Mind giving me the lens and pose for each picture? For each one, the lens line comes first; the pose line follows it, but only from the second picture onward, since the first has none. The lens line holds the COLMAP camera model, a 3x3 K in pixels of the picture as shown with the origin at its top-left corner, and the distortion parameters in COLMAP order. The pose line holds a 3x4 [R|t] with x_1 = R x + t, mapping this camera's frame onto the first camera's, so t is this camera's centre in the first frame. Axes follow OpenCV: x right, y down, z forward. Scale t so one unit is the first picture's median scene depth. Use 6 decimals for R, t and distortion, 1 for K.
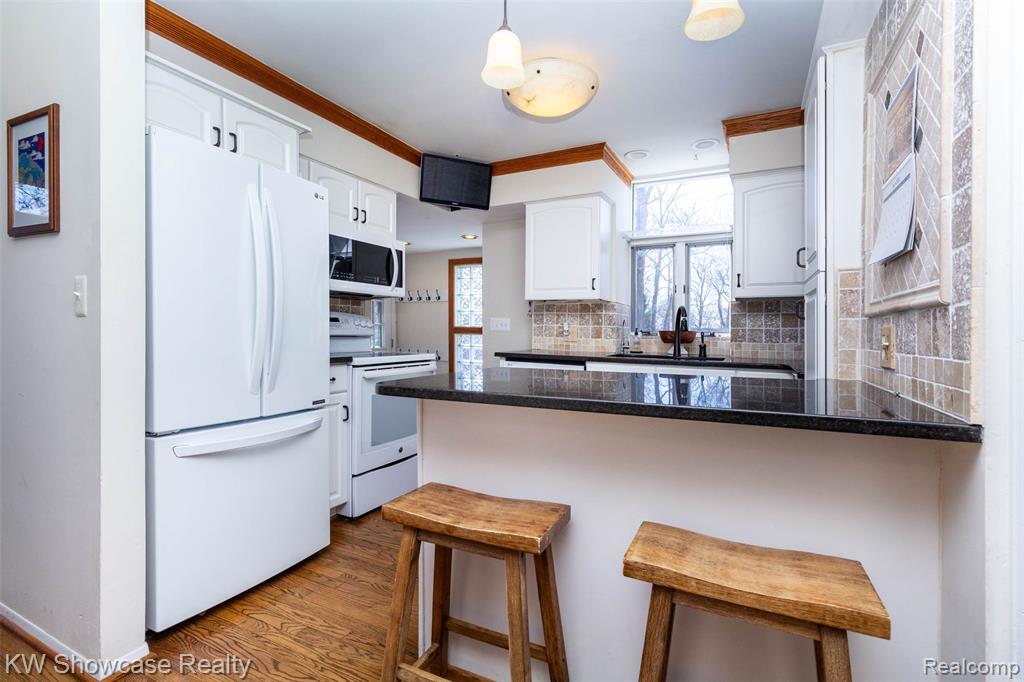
lens RADIAL K [[477.0, 0, 512.7], [0, 477.0, 339.4], [0, 0, 1]] dist [0.002579, 0.000893]
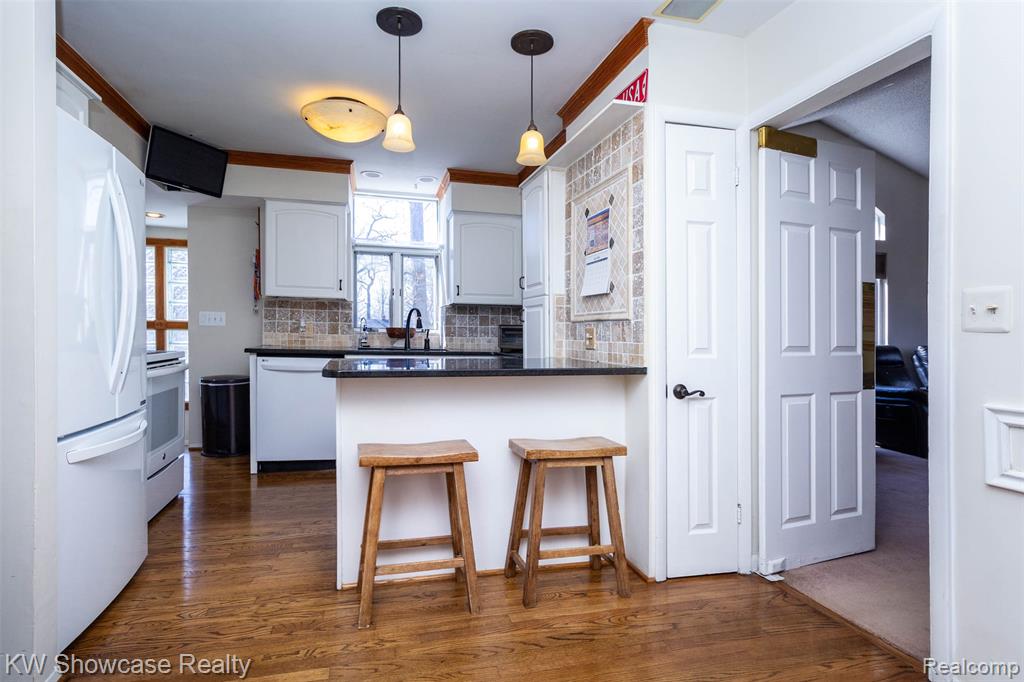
lens RADIAL K [[477.0, 0, 510.6], [0, 477.0, 331.5], [0, 0, 1]] dist [0.002579, 0.000893]
pose [[0.760128, 0.001254, 0.649772, -0.250088], [0.002930, 0.999981, -0.005356, -0.000809], [-0.649767, 0.005975, 0.760110, -0.097079]]
